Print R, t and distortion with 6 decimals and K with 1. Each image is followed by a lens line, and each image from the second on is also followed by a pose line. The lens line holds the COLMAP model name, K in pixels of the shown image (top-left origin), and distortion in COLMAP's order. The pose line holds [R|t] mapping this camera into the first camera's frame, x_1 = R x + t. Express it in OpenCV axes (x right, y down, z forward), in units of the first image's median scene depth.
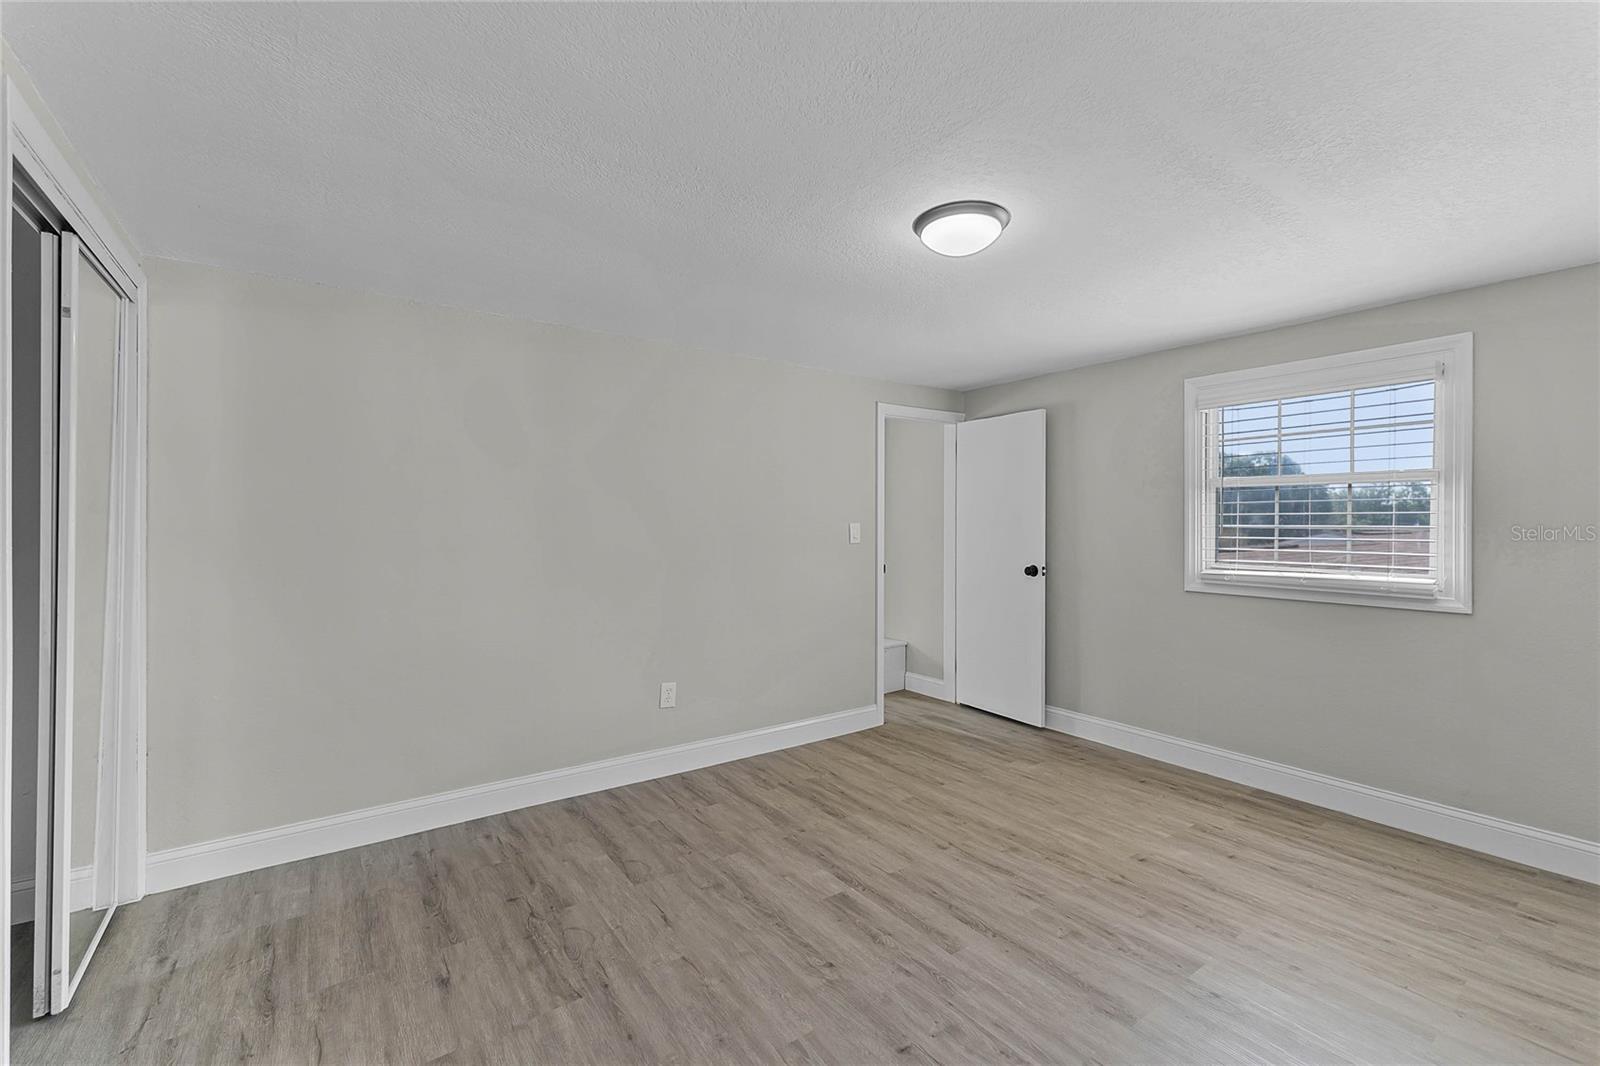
lens RADIAL K [[674.3, 0, 805.7], [0, 674.3, 527.3], [0, 0, 1]] dist [0.000818, 0.000455]
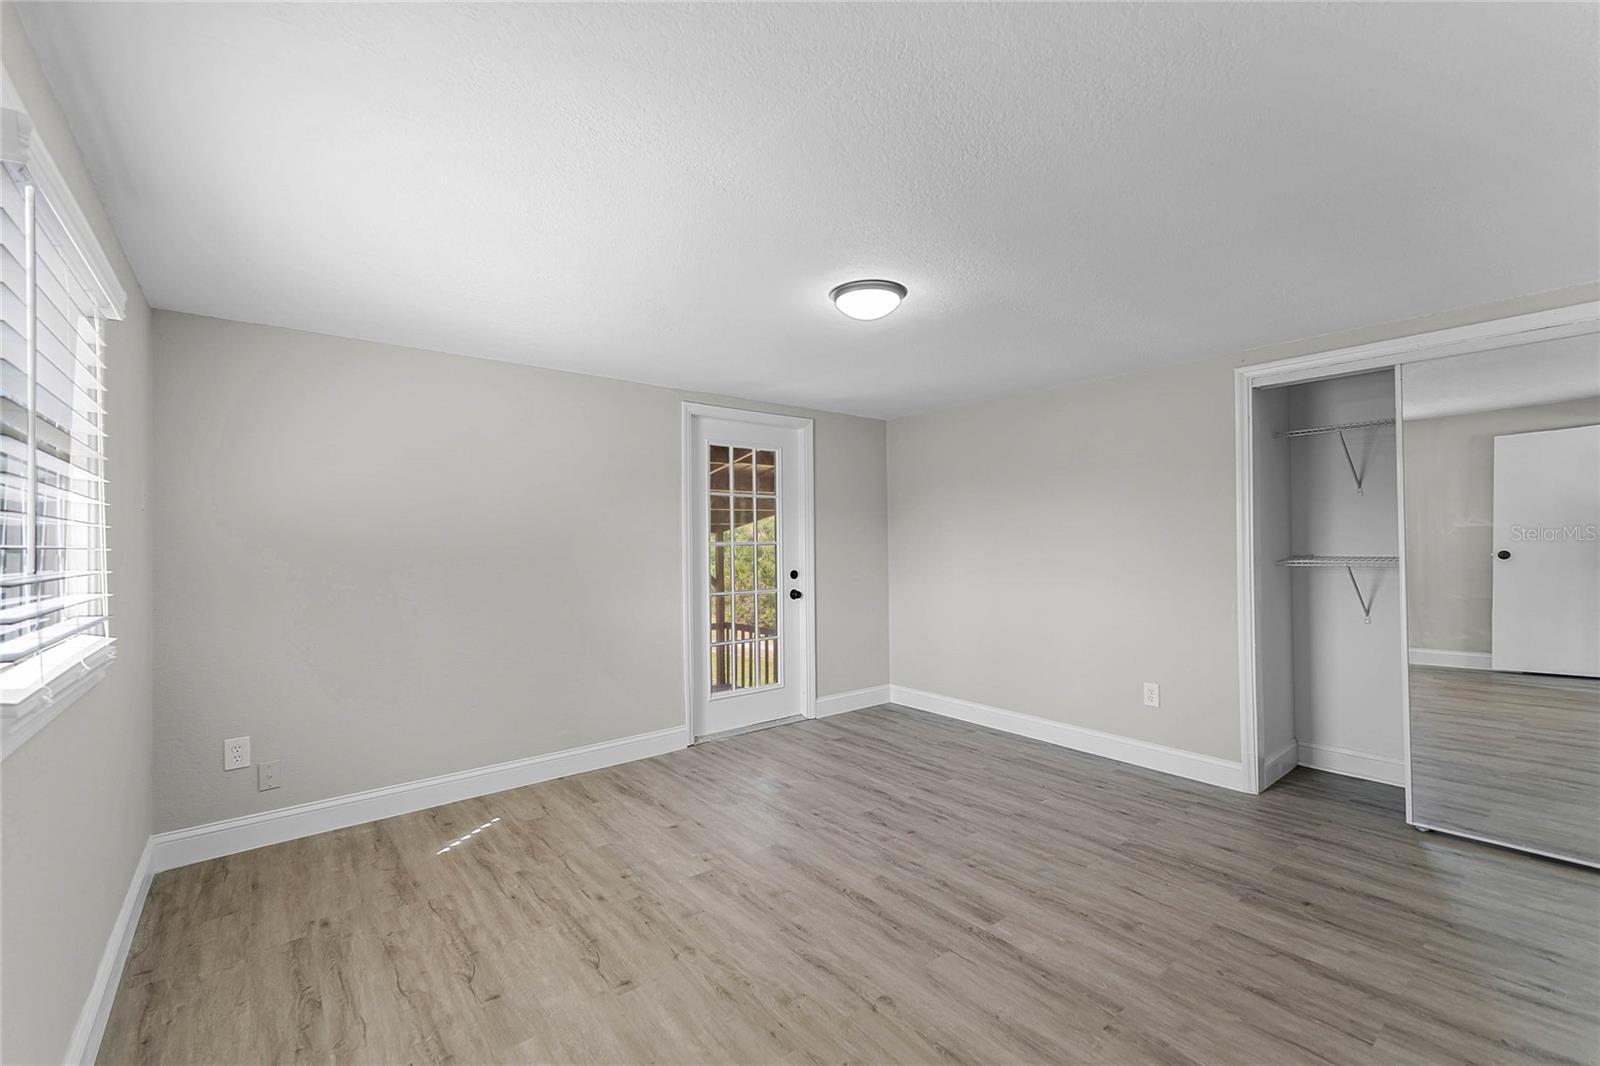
lens RADIAL K [[674.3, 0, 805.7], [0, 674.3, 527.3], [0, 0, 1]] dist [0.000818, 0.000455]
pose [[-0.997680, 0.008342, -0.067568, 0.386906], [0.009569, 0.999795, -0.017860, -0.002974], [0.067405, -0.018465, -0.997555, 2.000414]]
